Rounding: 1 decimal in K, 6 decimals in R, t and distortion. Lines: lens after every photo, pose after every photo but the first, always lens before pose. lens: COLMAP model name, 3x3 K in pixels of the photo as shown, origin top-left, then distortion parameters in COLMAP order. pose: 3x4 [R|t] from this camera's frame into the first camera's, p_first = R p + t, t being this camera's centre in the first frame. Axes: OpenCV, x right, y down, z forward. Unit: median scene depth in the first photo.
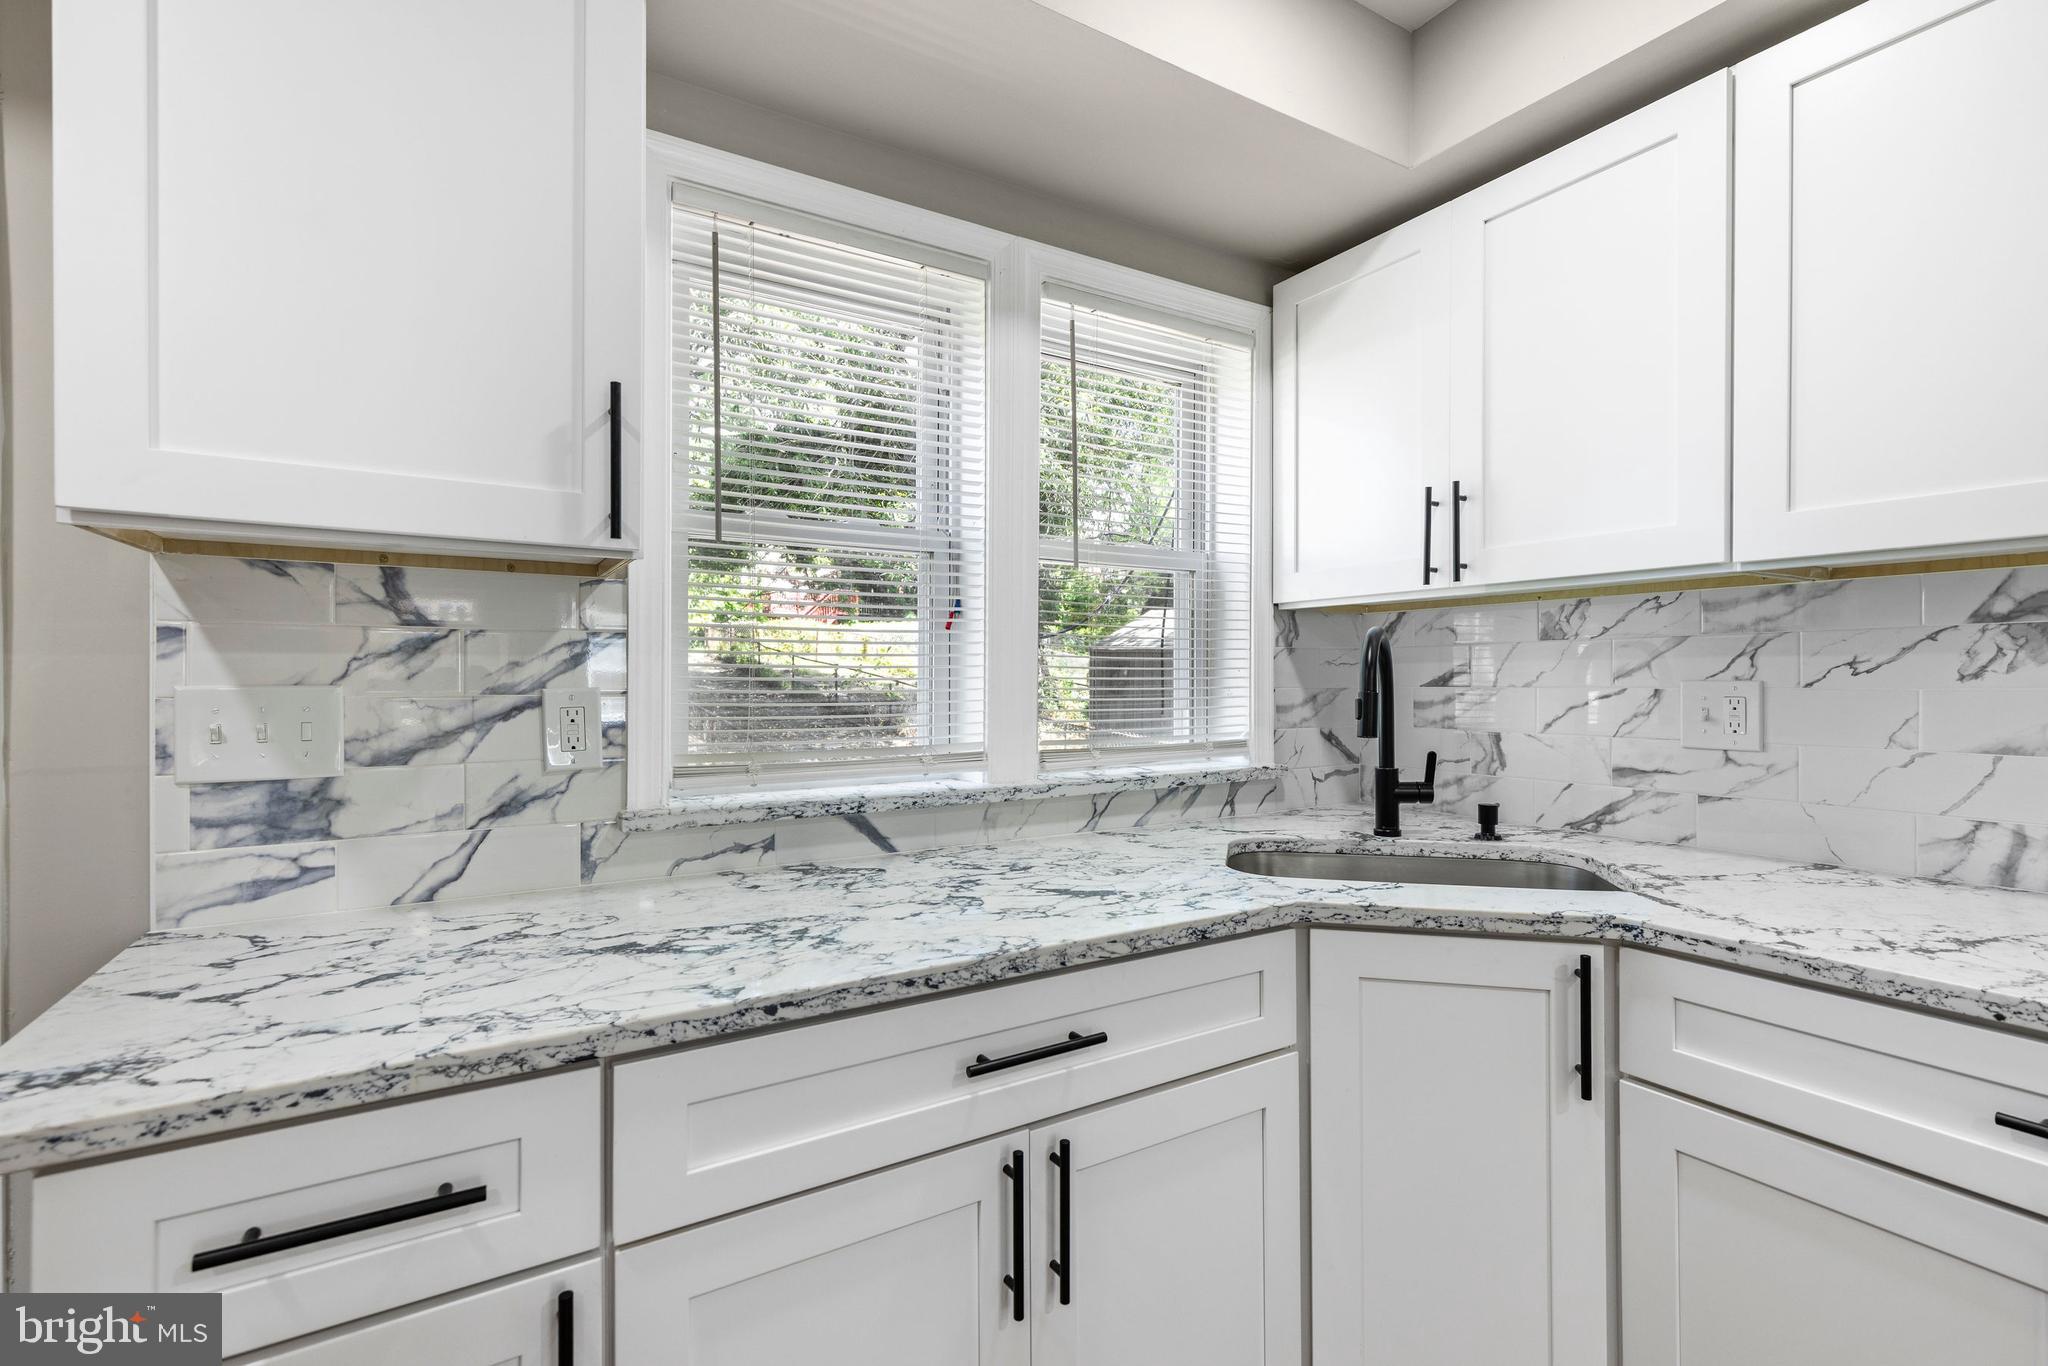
lens RADIAL K [[927.3, 0, 1024.7], [0, 927.3, 681.6], [0, 0, 1]] dist [0.007290, -0.001869]
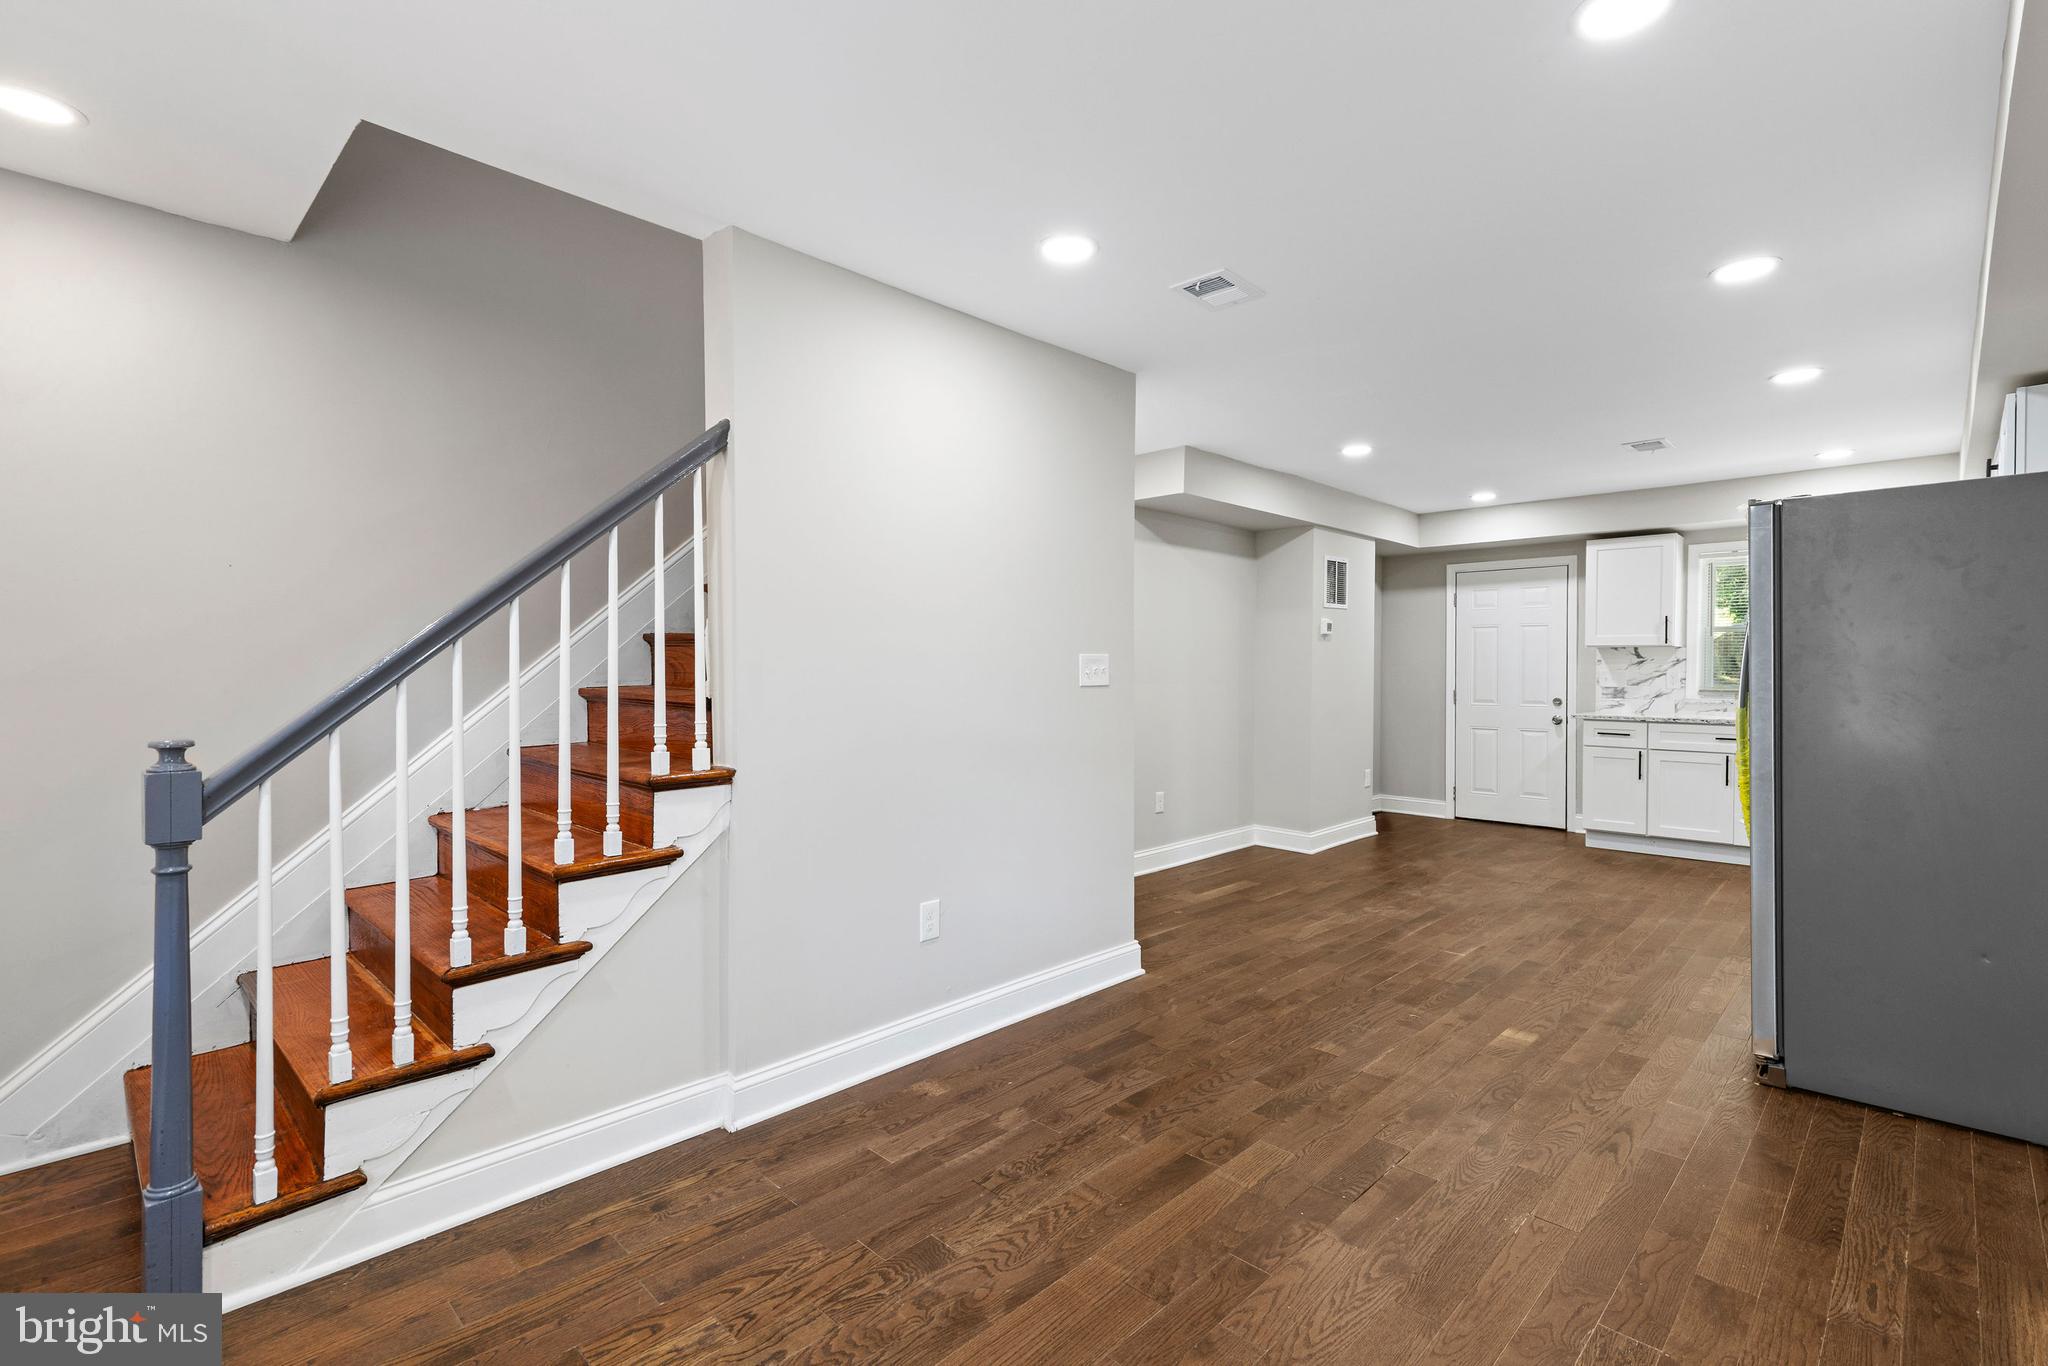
lens RADIAL K [[927.3, 0, 1030.0], [0, 927.3, 683.5], [0, 0, 1]] dist [0.007290, -0.001869]
pose [[0.240328, 0.011489, -0.970624, 2.950380], [-0.002492, 0.999934, 0.011219, 0.022501], [0.970689, -0.000277, 0.240340, -2.938612]]
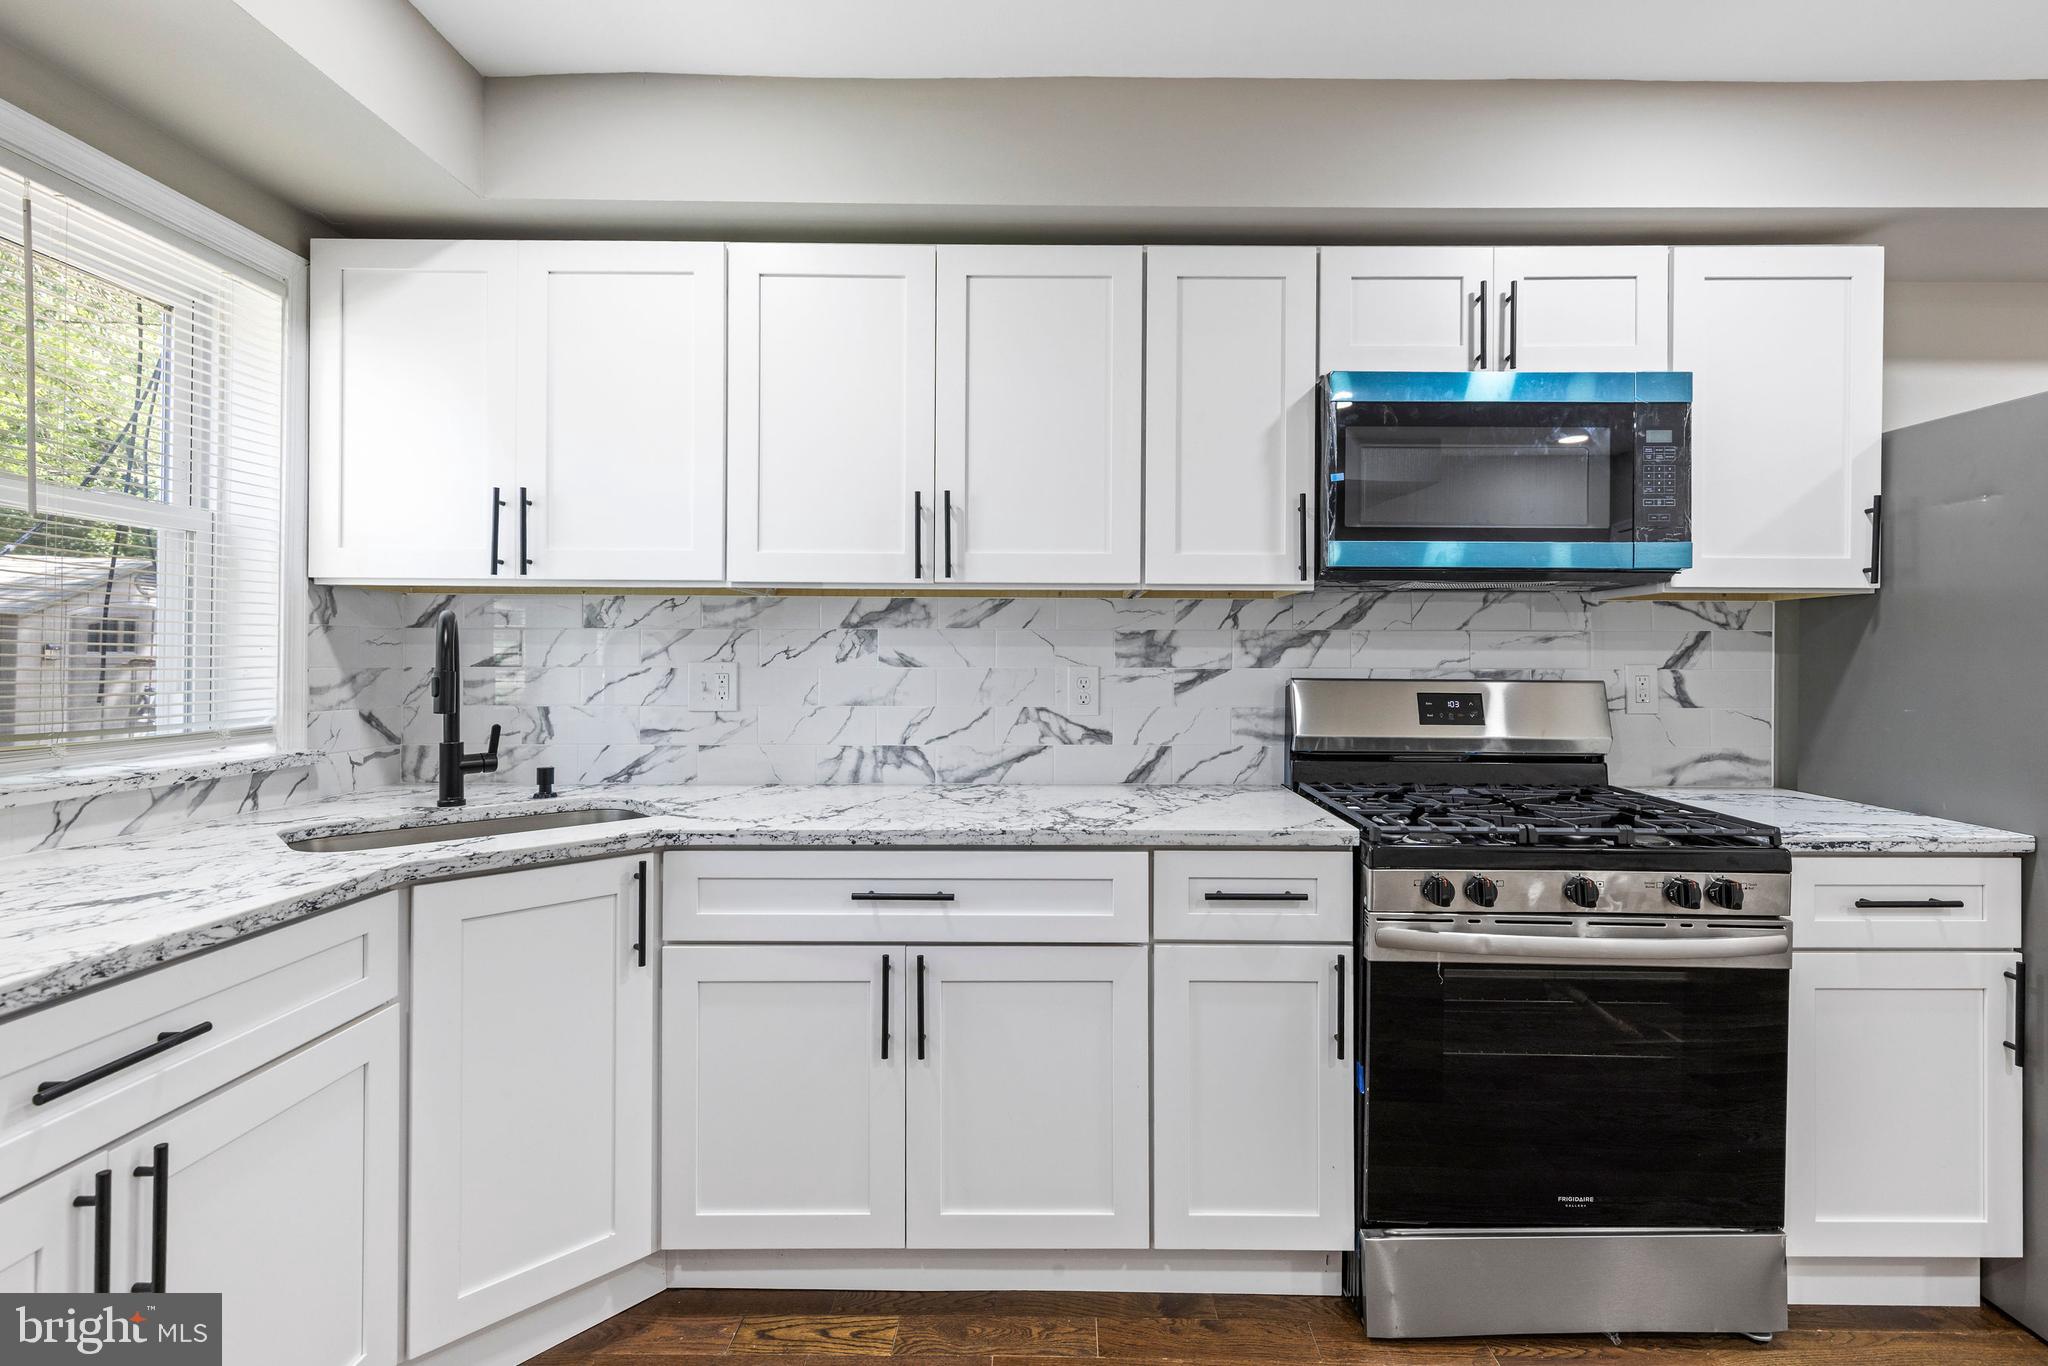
lens RADIAL K [[927.3, 0, 1032.3], [0, 927.3, 665.0], [0, 0, 1]] dist [0.007290, -0.001869]
pose [[0.537922, 0.001638, 0.842993, -0.197417], [-0.003129, 0.999995, 0.000053, 0.002272], [-0.842989, -0.002666, 0.537925, -0.179230]]
